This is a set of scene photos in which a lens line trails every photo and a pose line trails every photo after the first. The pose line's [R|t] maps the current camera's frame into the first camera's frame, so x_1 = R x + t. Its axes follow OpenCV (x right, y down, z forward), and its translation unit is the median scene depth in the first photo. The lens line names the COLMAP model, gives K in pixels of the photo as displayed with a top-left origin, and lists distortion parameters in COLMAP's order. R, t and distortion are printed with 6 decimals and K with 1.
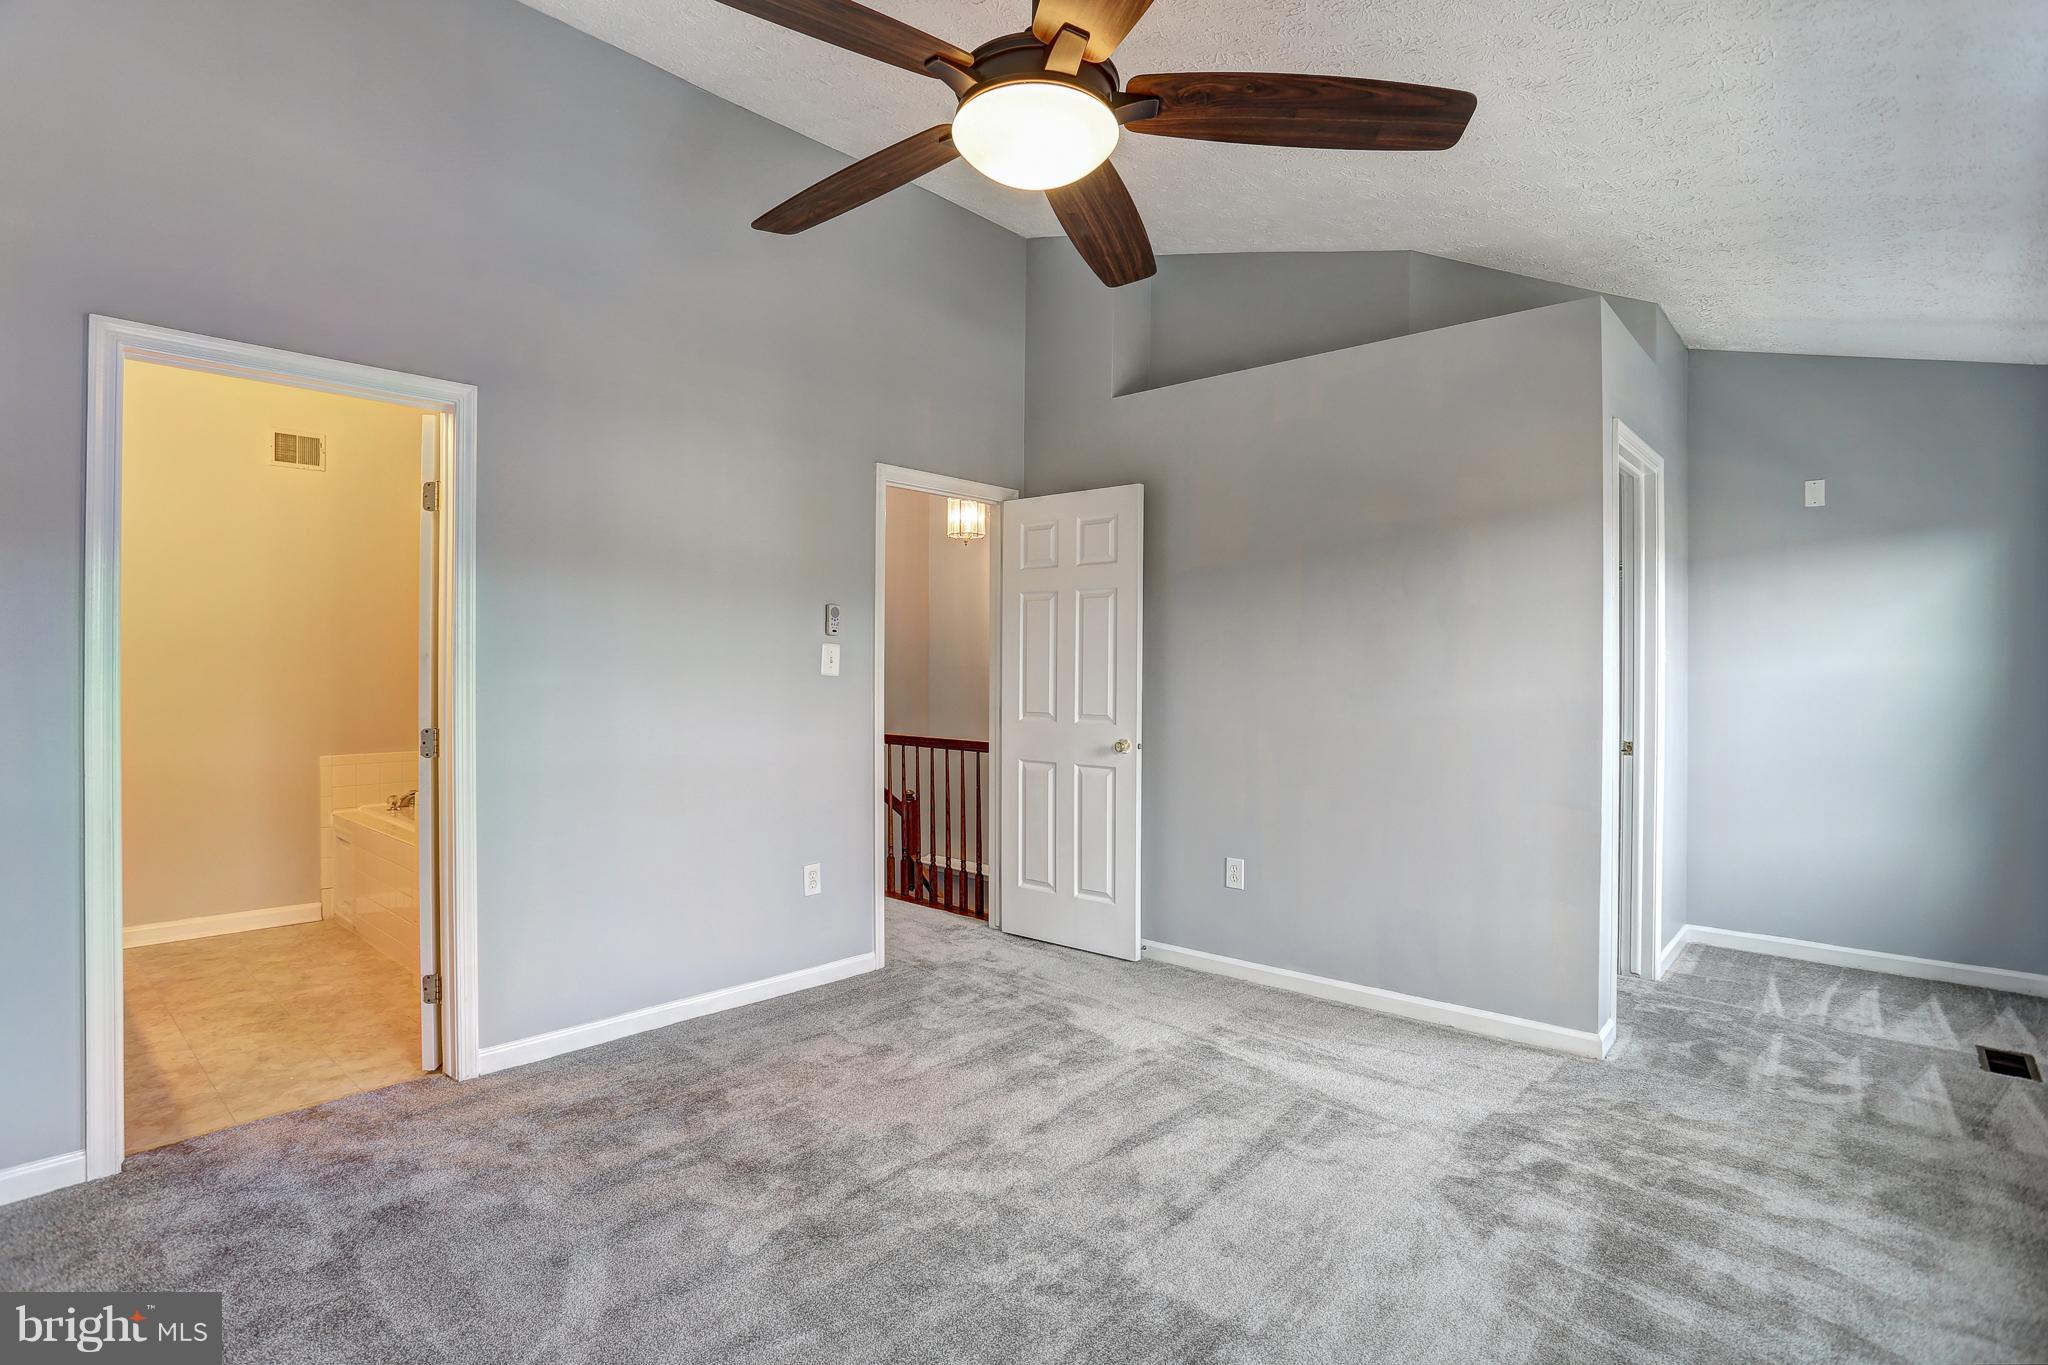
lens RADIAL K [[1011.9, 0, 1011.0], [0, 1011.9, 668.3], [0, 0, 1]] dist [-0.068737, 0.031819]
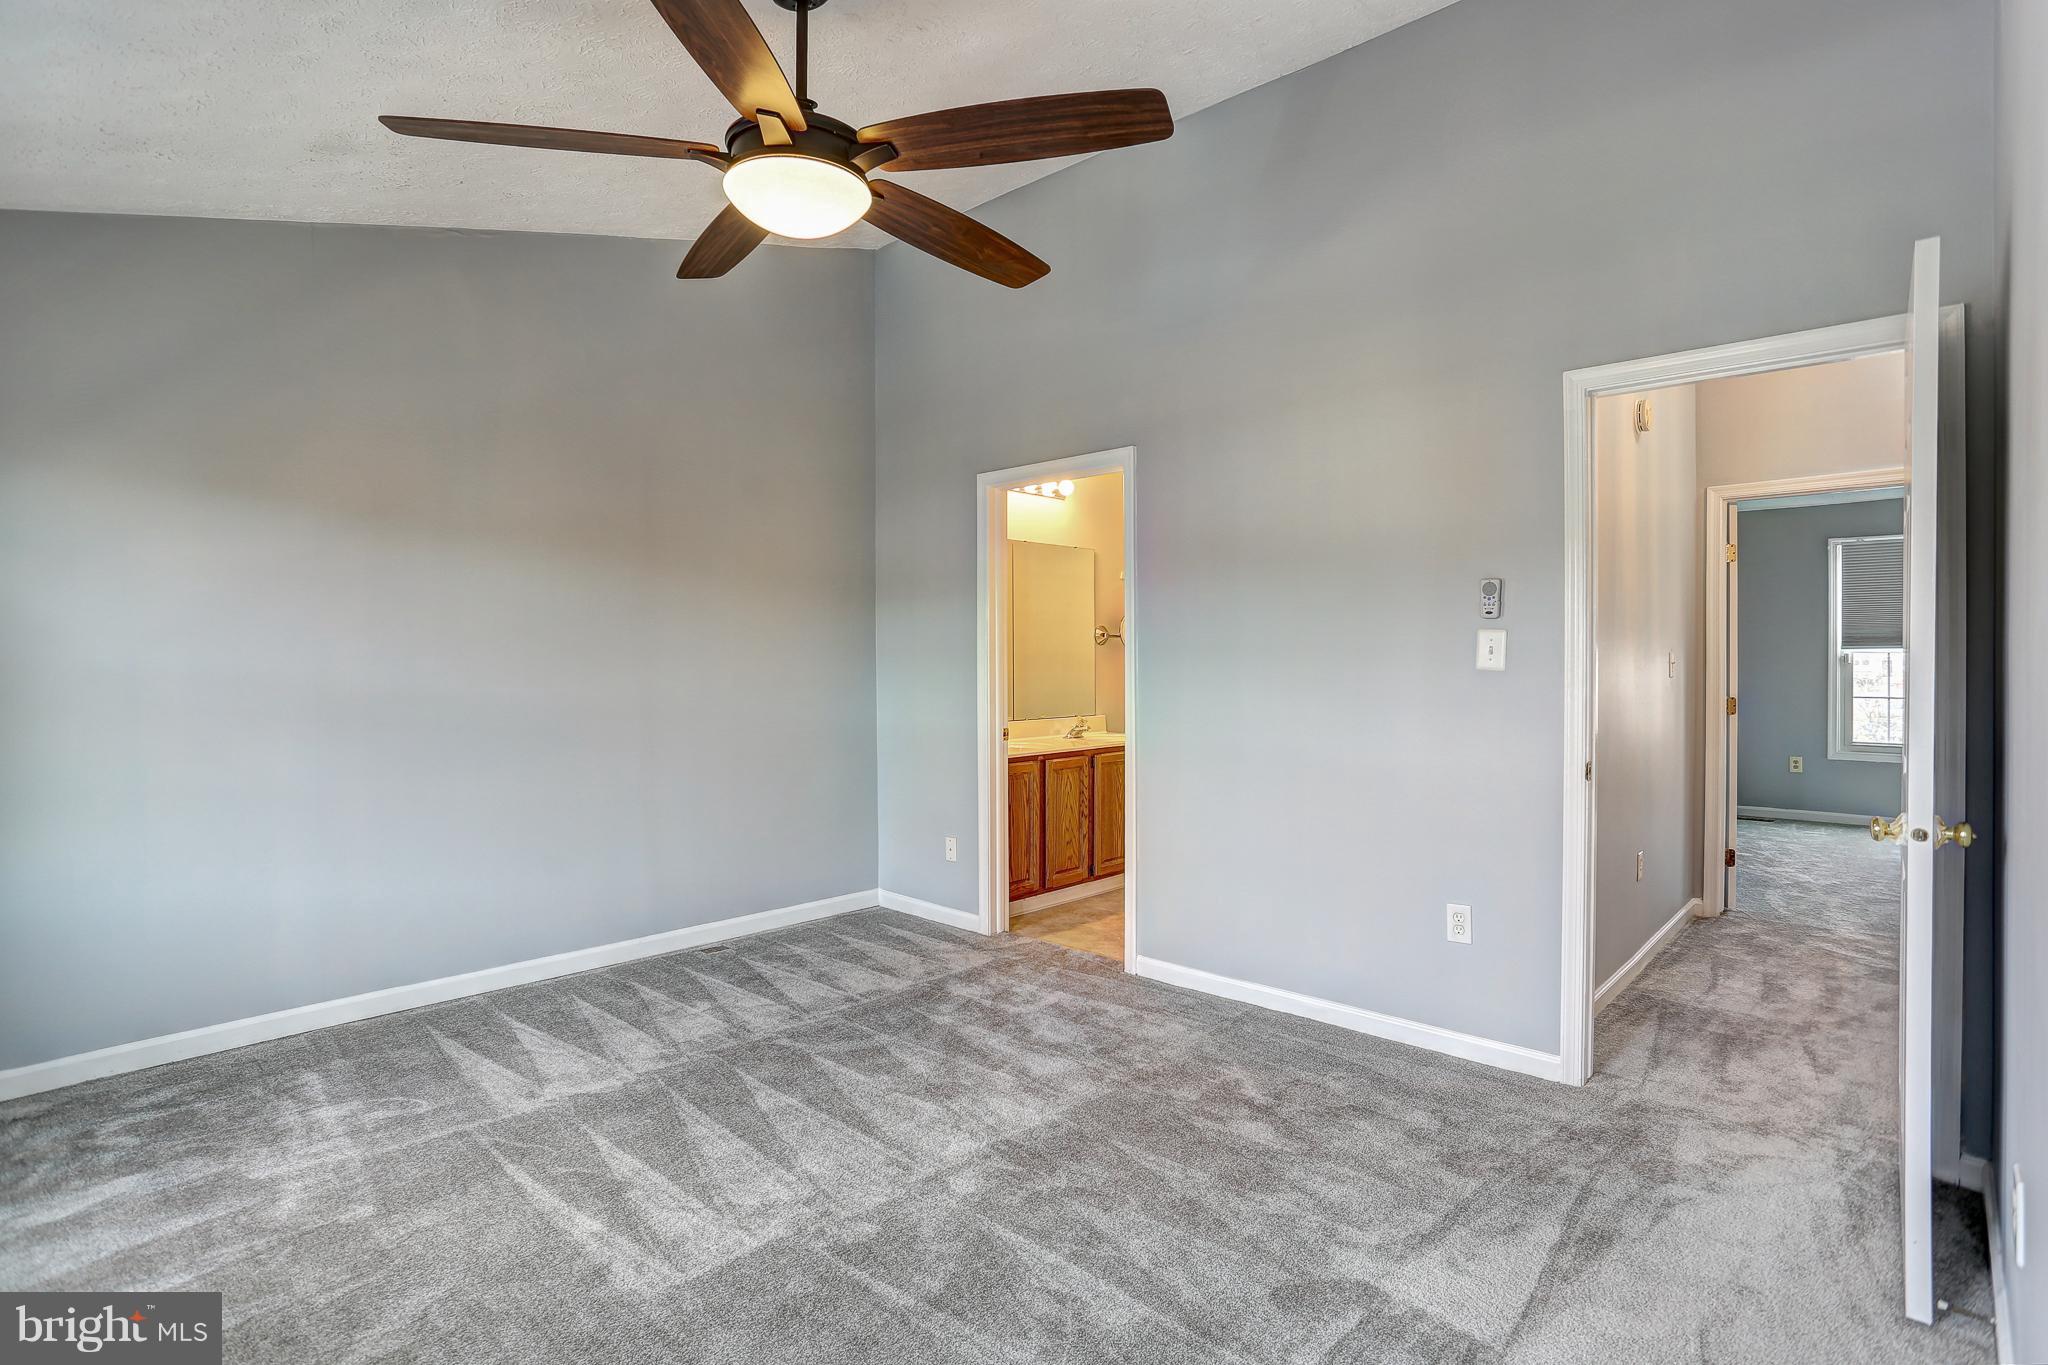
lens RADIAL K [[1011.9, 0, 1011.0], [0, 1011.9, 668.3], [0, 0, 1]] dist [-0.068737, 0.031819]
pose [[-0.018625, 0.001220, -0.999826, 0.617664], [0.000155, 0.999999, 0.001217, 0.005269], [0.999827, -0.000132, -0.018625, 0.671364]]
